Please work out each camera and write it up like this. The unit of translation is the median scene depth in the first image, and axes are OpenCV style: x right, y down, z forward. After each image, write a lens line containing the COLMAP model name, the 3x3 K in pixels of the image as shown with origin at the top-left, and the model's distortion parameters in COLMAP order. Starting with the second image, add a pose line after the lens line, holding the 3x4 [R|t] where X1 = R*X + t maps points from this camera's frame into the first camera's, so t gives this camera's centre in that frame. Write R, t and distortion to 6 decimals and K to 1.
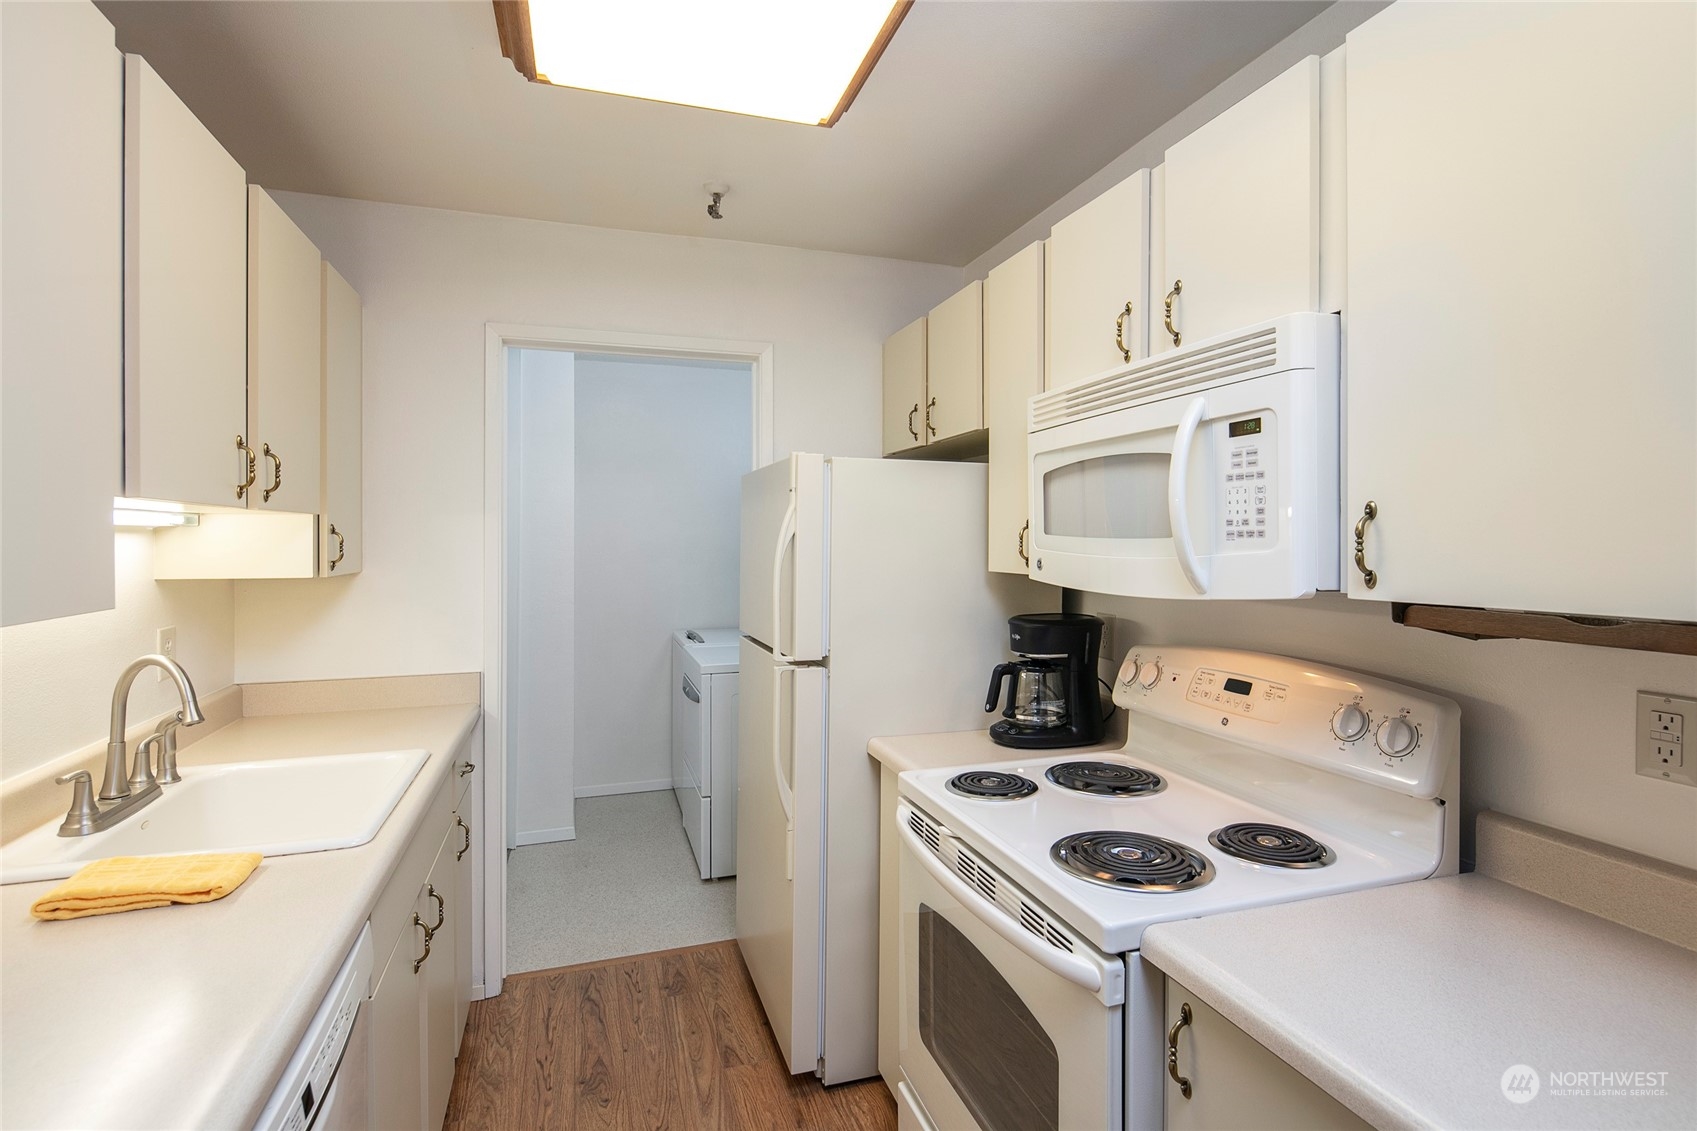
lens RADIAL K [[832.0, 0, 852.6], [0, 832.0, 556.6], [0, 0, 1]] dist [0.010814, -0.012195]
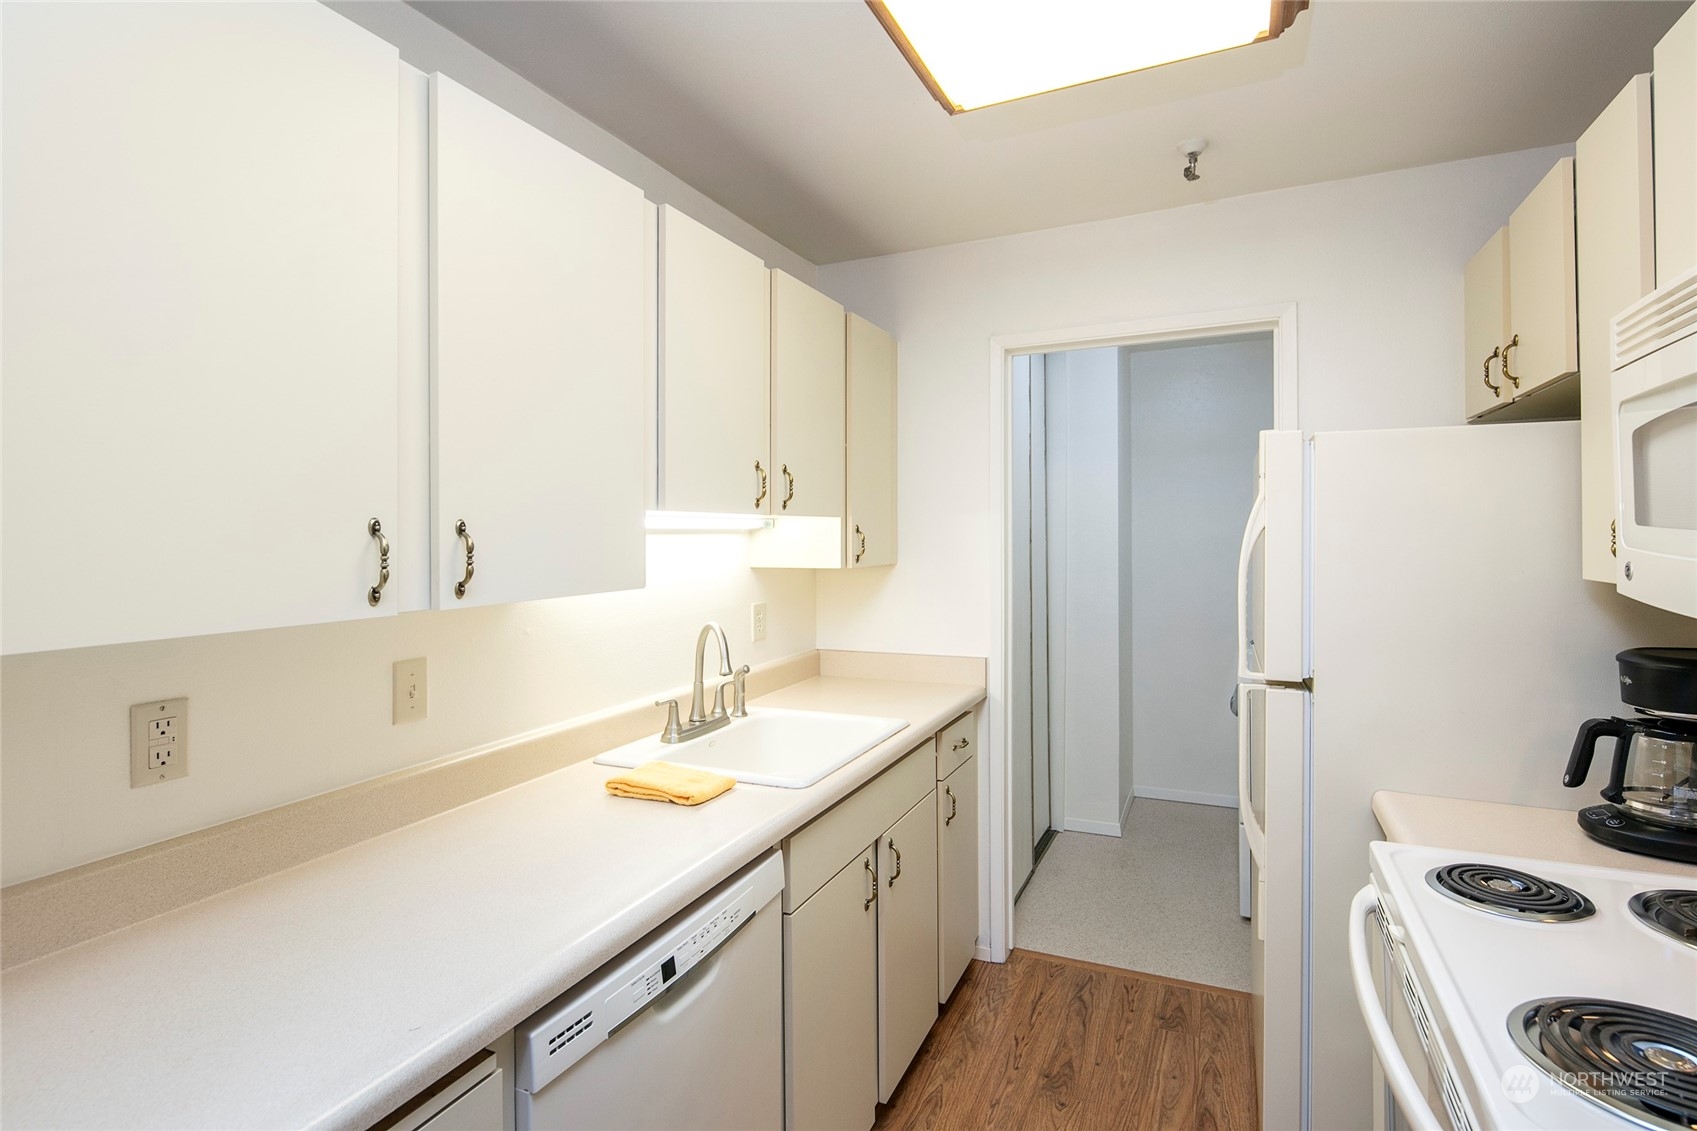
lens RADIAL K [[829.2, 0, 846.1], [0, 829.2, 535.5], [0, 0, 1]] dist [0.000736, -0.001686]
pose [[0.729612, -0.006400, -0.683832, 0.193812], [-0.005126, 0.999877, -0.014827, -0.005006], [0.683843, 0.014323, 0.729489, 0.099994]]
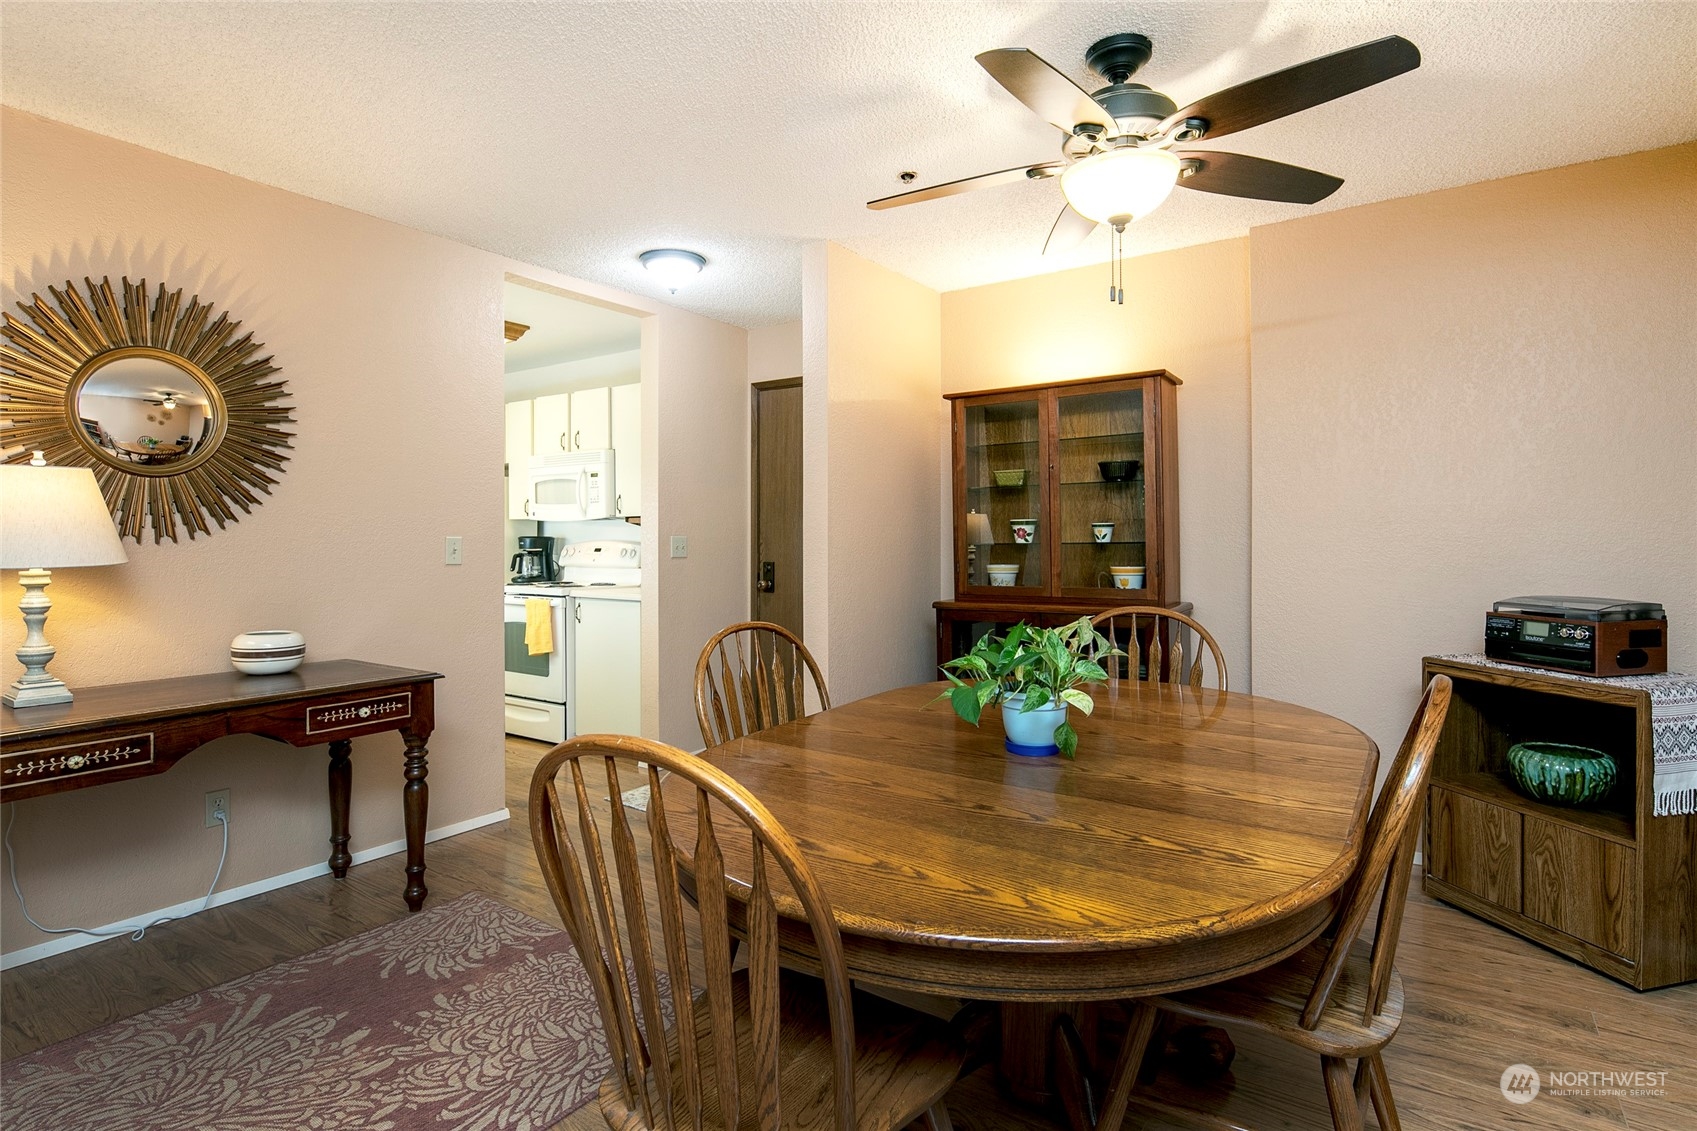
lens RADIAL K [[832.0, 0, 852.6], [0, 832.0, 556.6], [0, 0, 1]] dist [0.010814, -0.012195]
pose [[0.782088, -0.004421, 0.623152, -0.634422], [0.009914, 0.999937, -0.005348, 0.161879], [-0.623089, 0.010361, 0.782082, -1.737880]]
